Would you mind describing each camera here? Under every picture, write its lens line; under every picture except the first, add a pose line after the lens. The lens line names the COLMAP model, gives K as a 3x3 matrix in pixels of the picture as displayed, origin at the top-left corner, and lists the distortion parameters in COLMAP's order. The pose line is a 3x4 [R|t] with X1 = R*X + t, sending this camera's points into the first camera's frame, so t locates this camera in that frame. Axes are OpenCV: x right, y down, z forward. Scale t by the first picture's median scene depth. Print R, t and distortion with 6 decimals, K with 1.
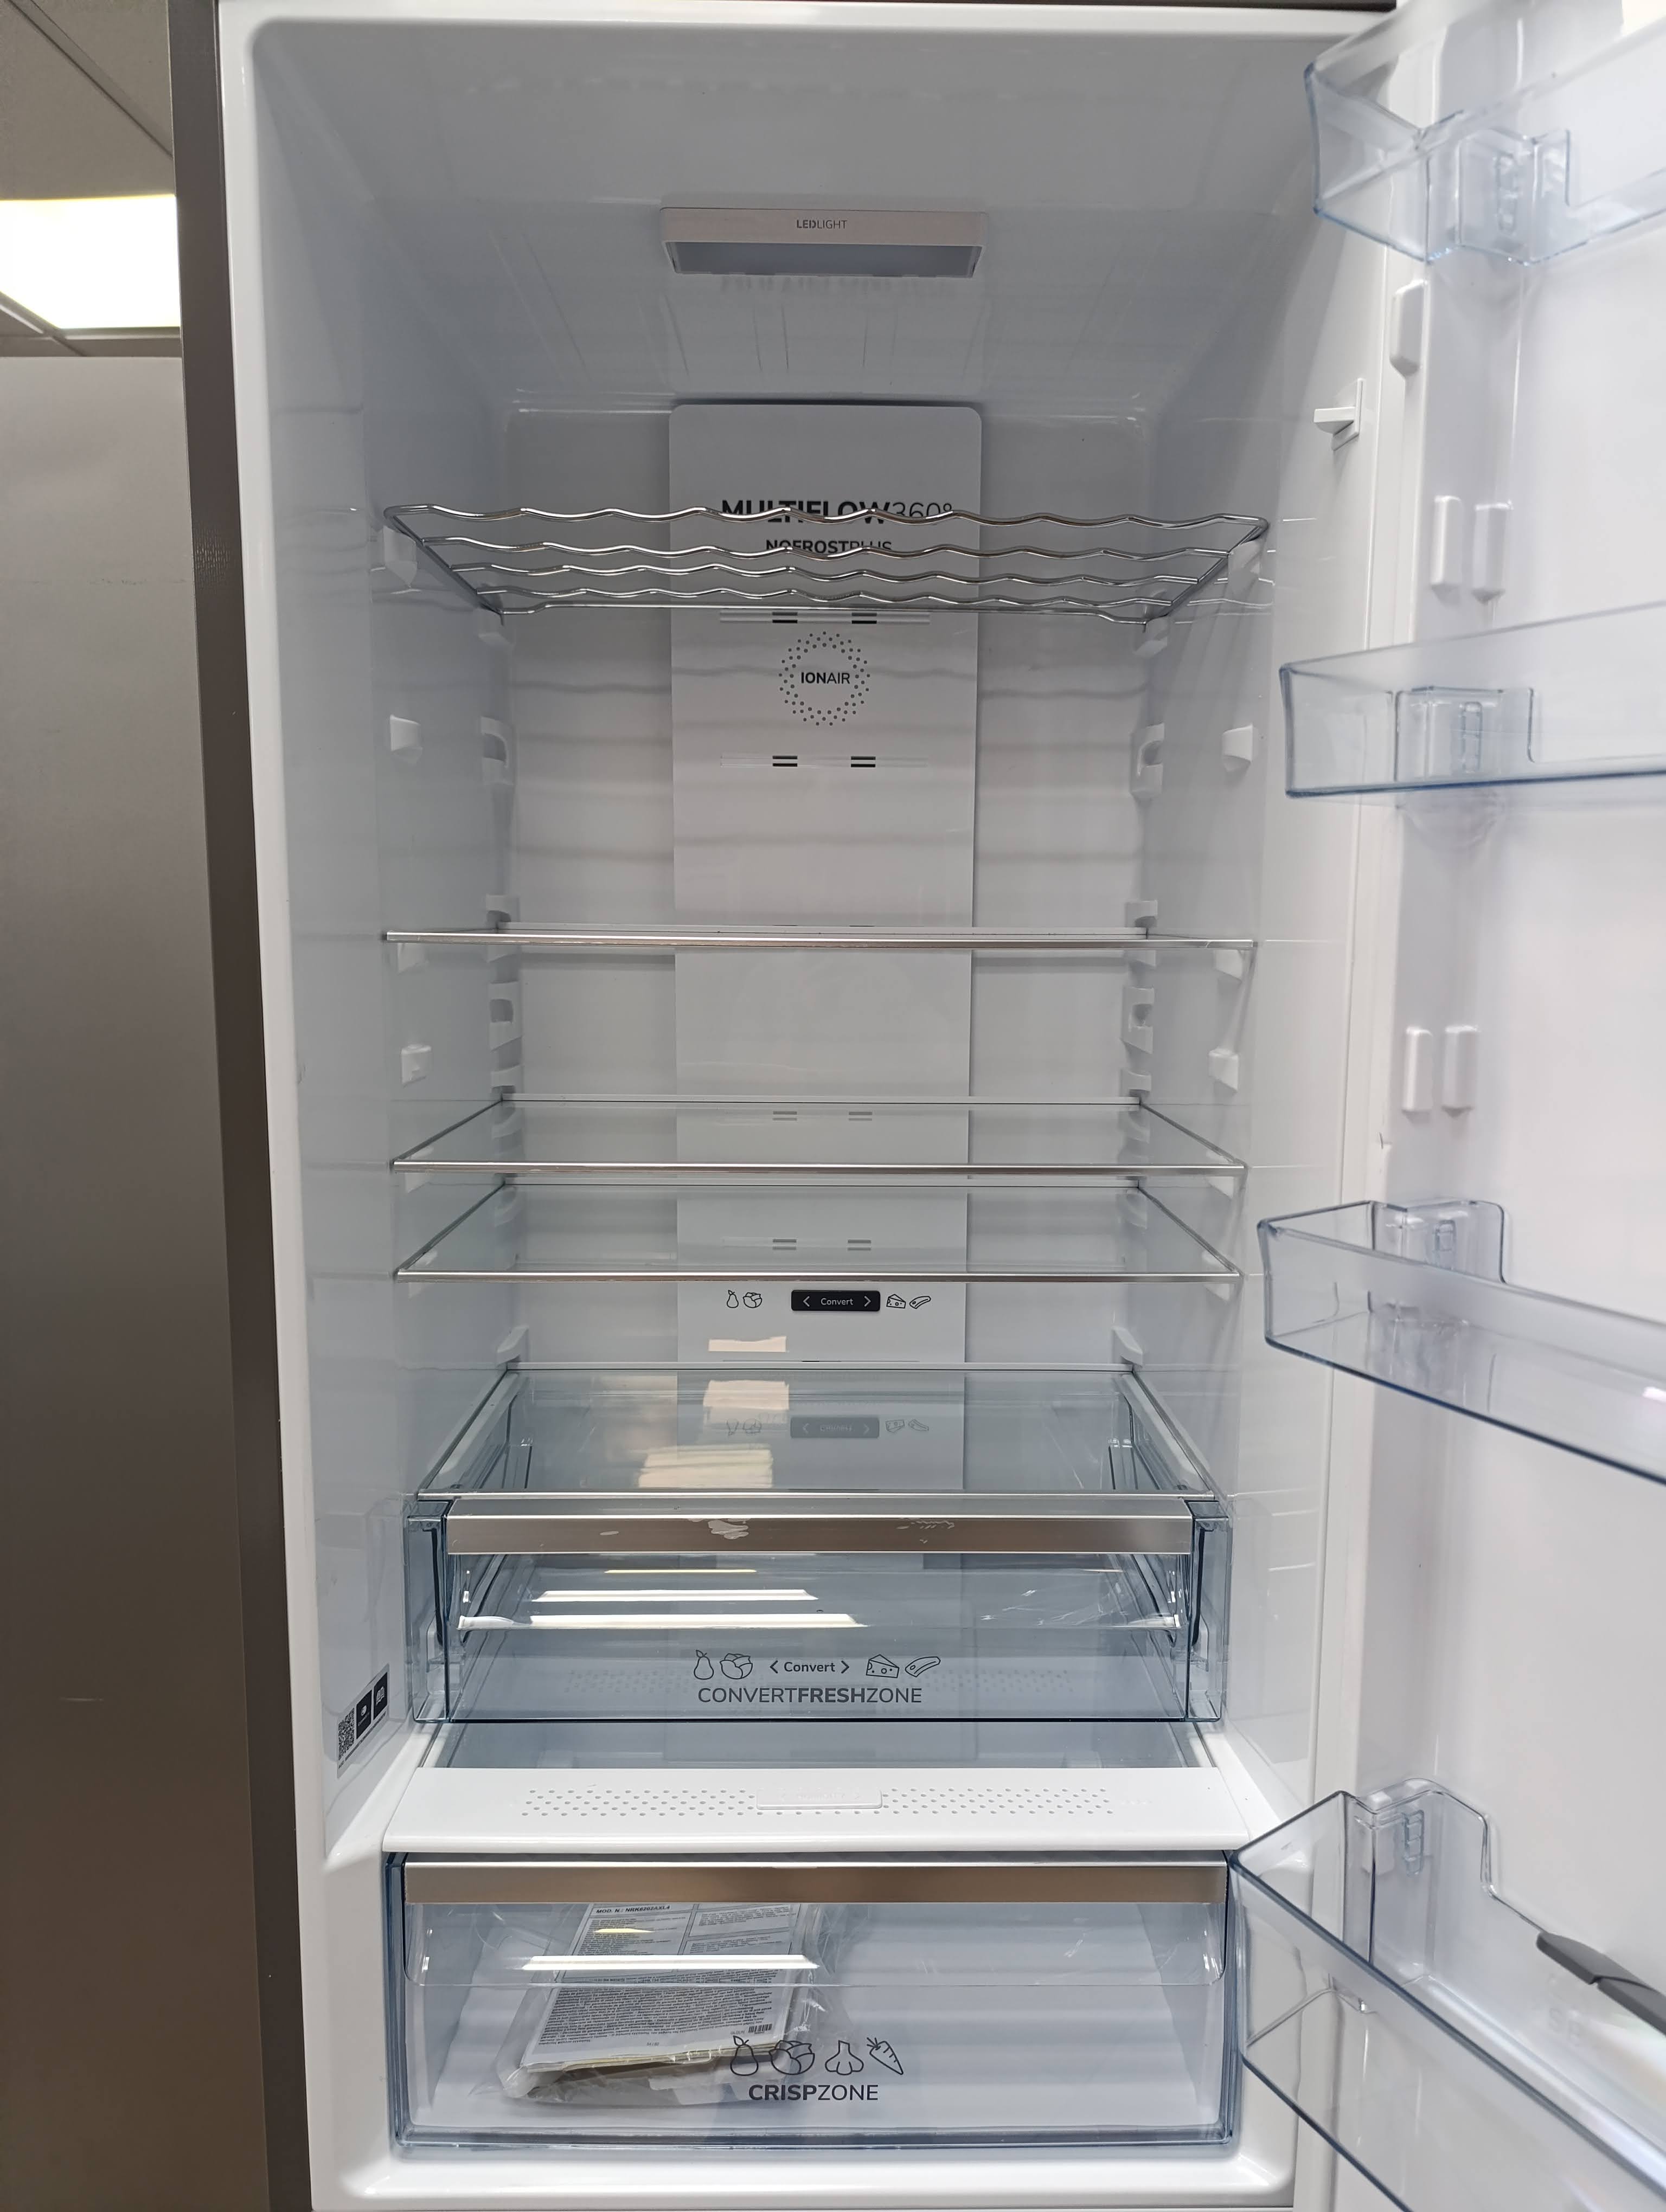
lens RADIAL K [[1533.5, 0, 831.4], [0, 1533.5, 1137.1], [0, 0, 1]] dist [0.044266, -0.075045]
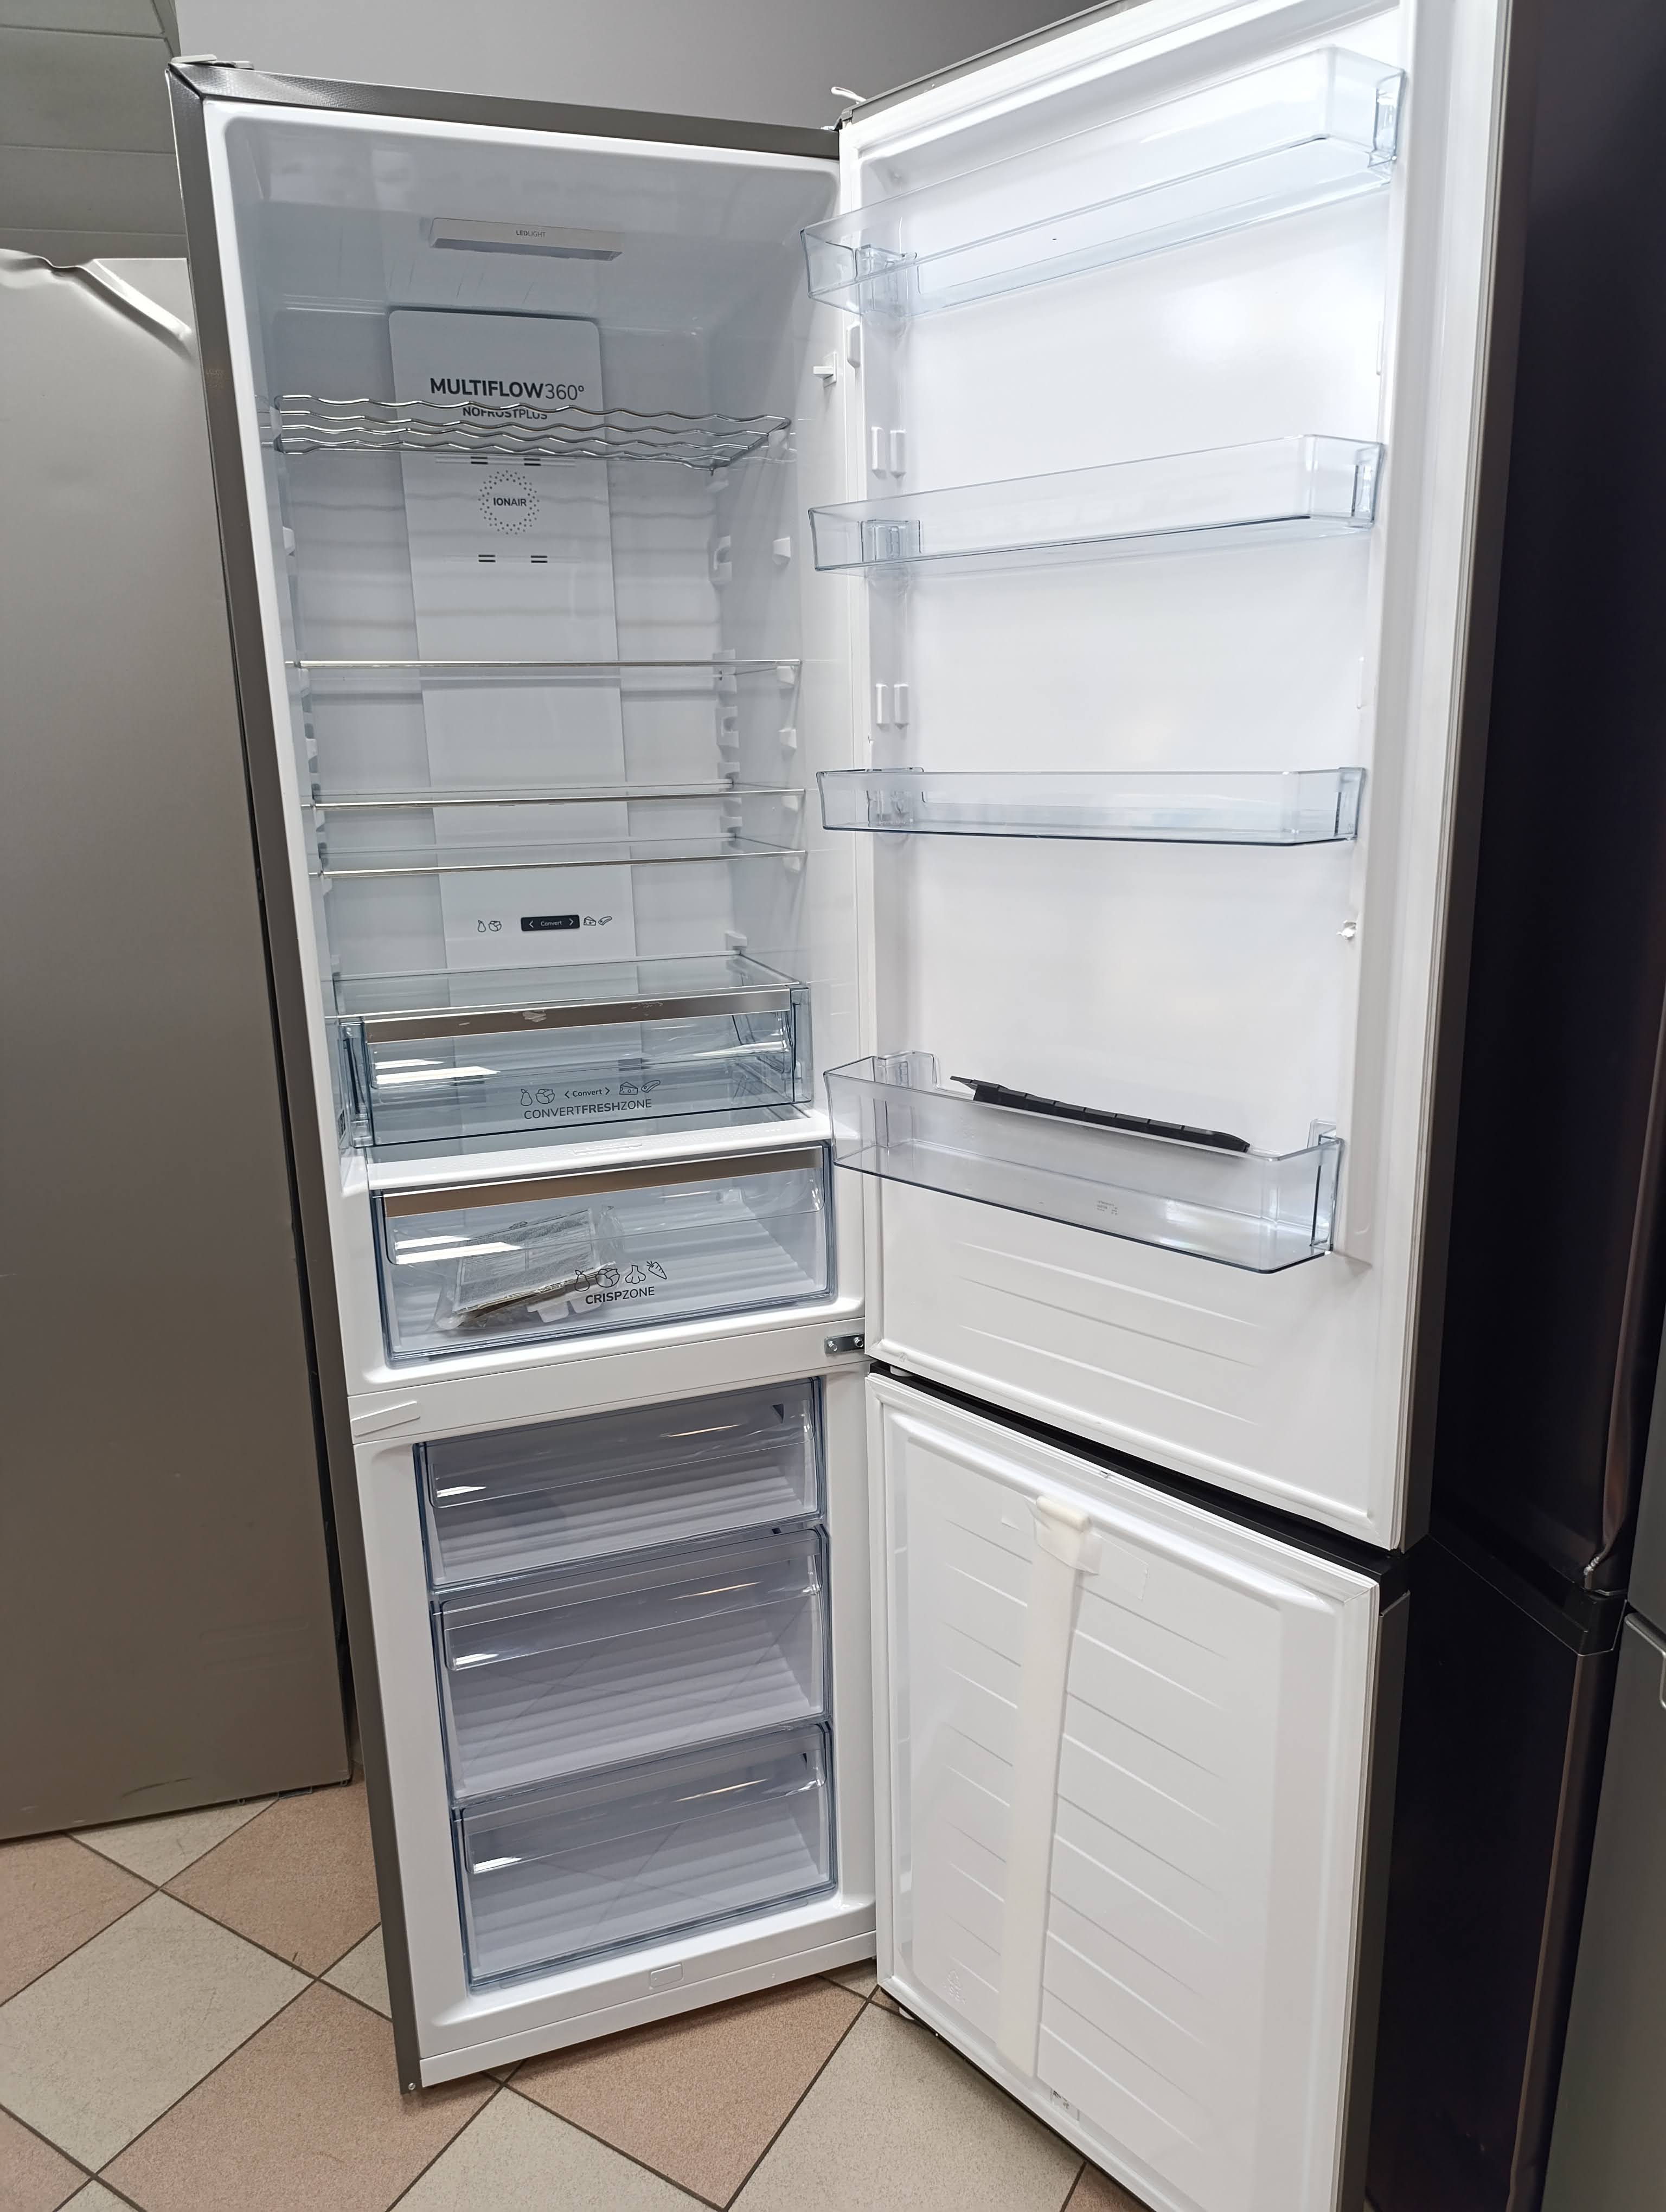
lens RADIAL K [[1533.5, 0, 831.4], [0, 1533.5, 1137.1], [0, 0, 1]] dist [0.044266, -0.075045]
pose [[0.951490, -0.104868, 0.289257, -0.260896], [0.072251, 0.989989, 0.121249, 0.201609], [-0.299077, -0.094468, 0.949541, -0.753143]]
